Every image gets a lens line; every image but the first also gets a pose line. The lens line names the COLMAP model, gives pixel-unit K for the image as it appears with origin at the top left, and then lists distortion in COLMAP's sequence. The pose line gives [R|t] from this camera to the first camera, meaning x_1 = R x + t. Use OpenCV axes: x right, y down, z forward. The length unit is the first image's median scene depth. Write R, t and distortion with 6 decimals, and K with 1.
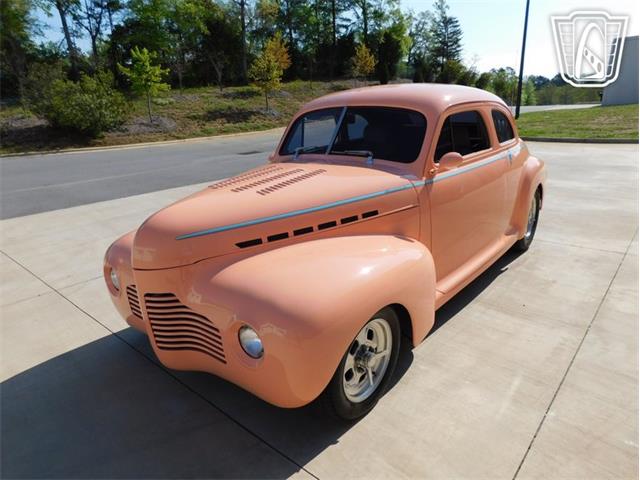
lens RADIAL K [[423.7, 0, 316.9], [0, 423.7, 240.5], [0, 0, 1]] dist [-0.070343, 0.056349]
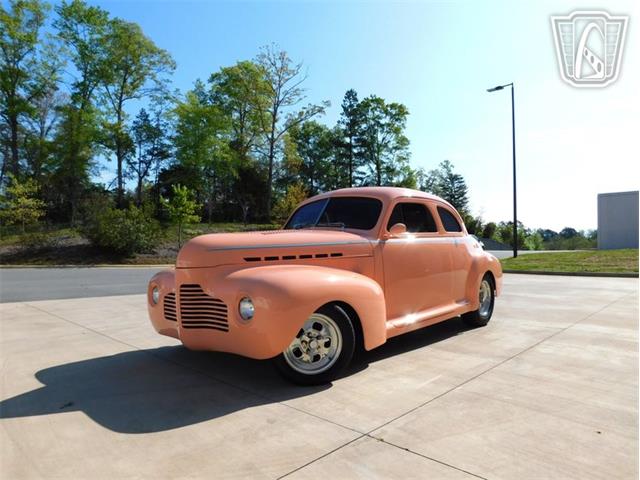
lens RADIAL K [[423.7, 0, 316.9], [0, 423.7, 240.5], [0, 0, 1]] dist [-0.070343, 0.056349]
pose [[0.998277, 0.039082, -0.043773, 0.015703], [-0.051240, 0.944097, -0.325660, 0.048785], [0.028598, 0.327342, 0.944473, -0.052905]]
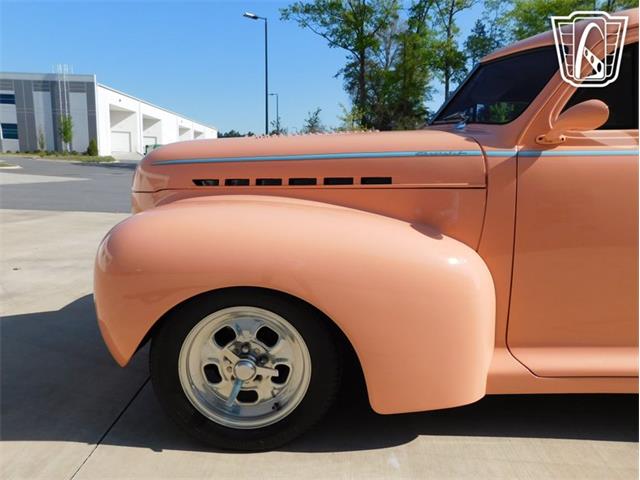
lens RADIAL K [[423.7, 0, 316.9], [0, 423.7, 240.5], [0, 0, 1]] dist [-0.070343, 0.056349]
pose [[0.670429, 0.177952, -0.720318, 0.072074], [-0.279350, 0.959917, -0.022859, 0.008758], [0.687378, 0.216546, 0.693267, 0.066215]]
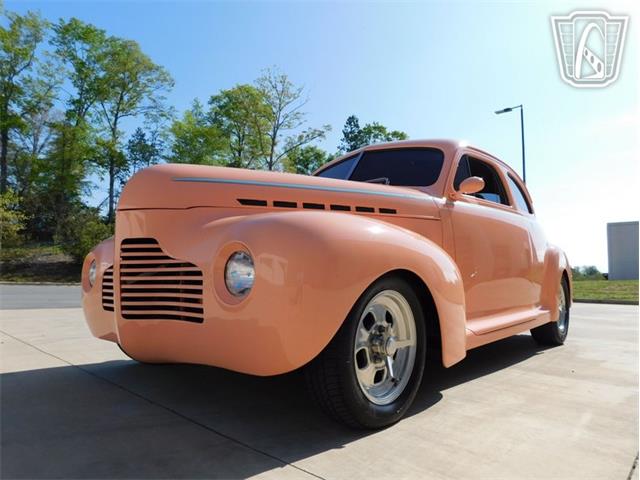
lens RADIAL K [[423.7, 0, 316.9], [0, 423.7, 240.5], [0, 0, 1]] dist [-0.070343, 0.056349]
pose [[0.997759, 0.056760, -0.035437, 0.001221], [-0.066185, 0.915071, -0.397825, 0.048059], [0.009847, 0.399279, 0.916777, 0.024993]]
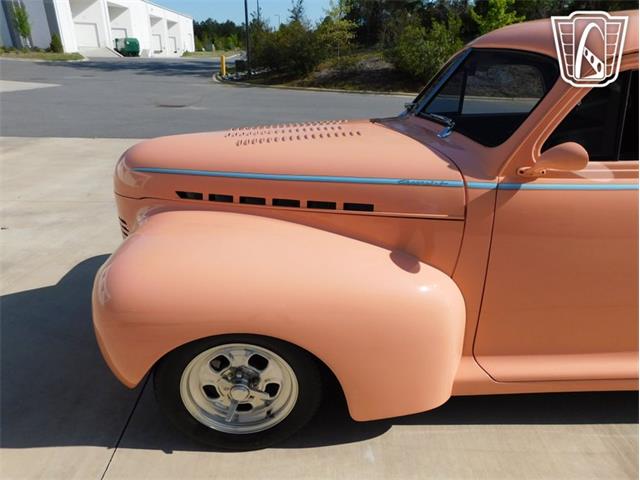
lens RADIAL K [[423.7, 0, 316.9], [0, 423.7, 240.5], [0, 0, 1]] dist [-0.070343, 0.056349]
pose [[0.693539, 0.331711, -0.639509, 0.068406], [-0.267565, 0.942797, 0.198854, -0.016683], [0.668889, 0.033197, 0.742620, 0.060981]]
